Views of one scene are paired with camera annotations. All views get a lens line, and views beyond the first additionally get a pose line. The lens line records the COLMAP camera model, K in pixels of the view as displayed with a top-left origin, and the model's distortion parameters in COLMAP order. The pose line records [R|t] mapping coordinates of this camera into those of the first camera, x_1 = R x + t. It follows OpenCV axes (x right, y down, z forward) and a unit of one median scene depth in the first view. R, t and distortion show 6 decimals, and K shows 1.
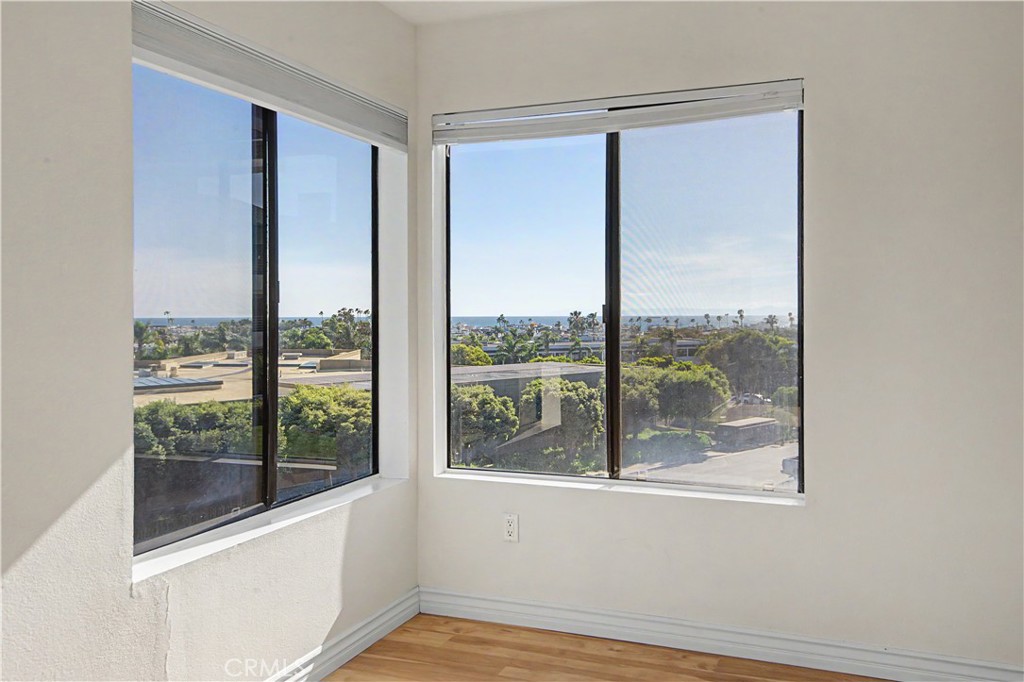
lens RADIAL K [[899.2, 0, 520.3], [0, 899.2, 304.3], [0, 0, 1]] dist [0.052980, -0.000599]
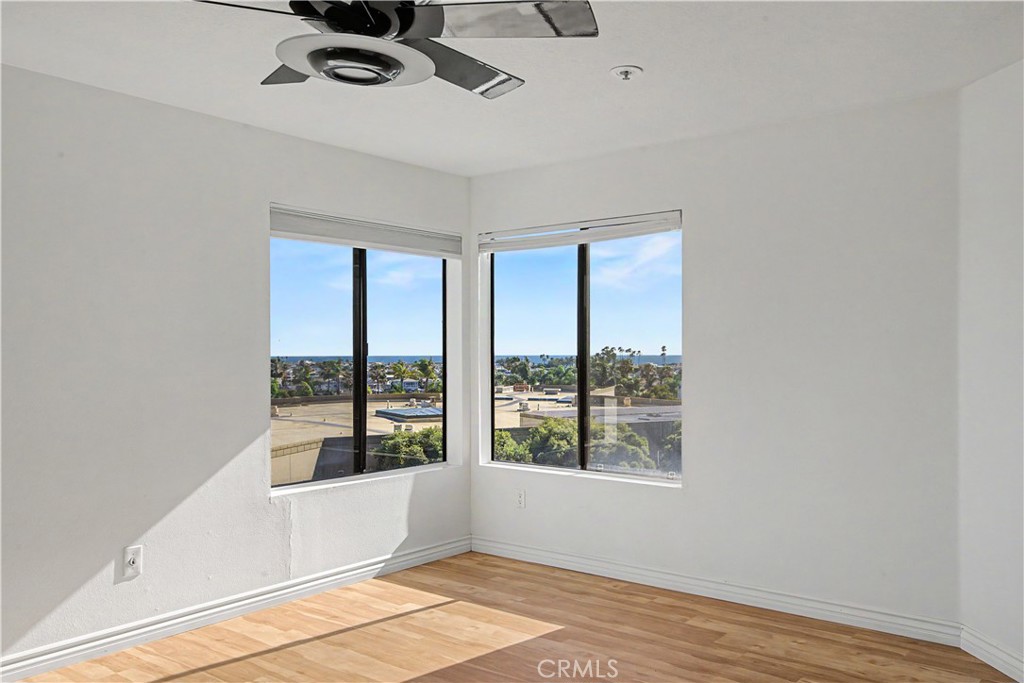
lens RADIAL K [[867.7, 0, 512.4], [0, 867.7, 344.4], [0, 0, 1]] dist [0.090381, 0.009394]
pose [[0.954848, -0.001034, -0.297094, 0.406350], [0.001501, 0.999998, 0.001342, -0.020253], [0.297092, -0.001728, 0.954847, -0.424639]]
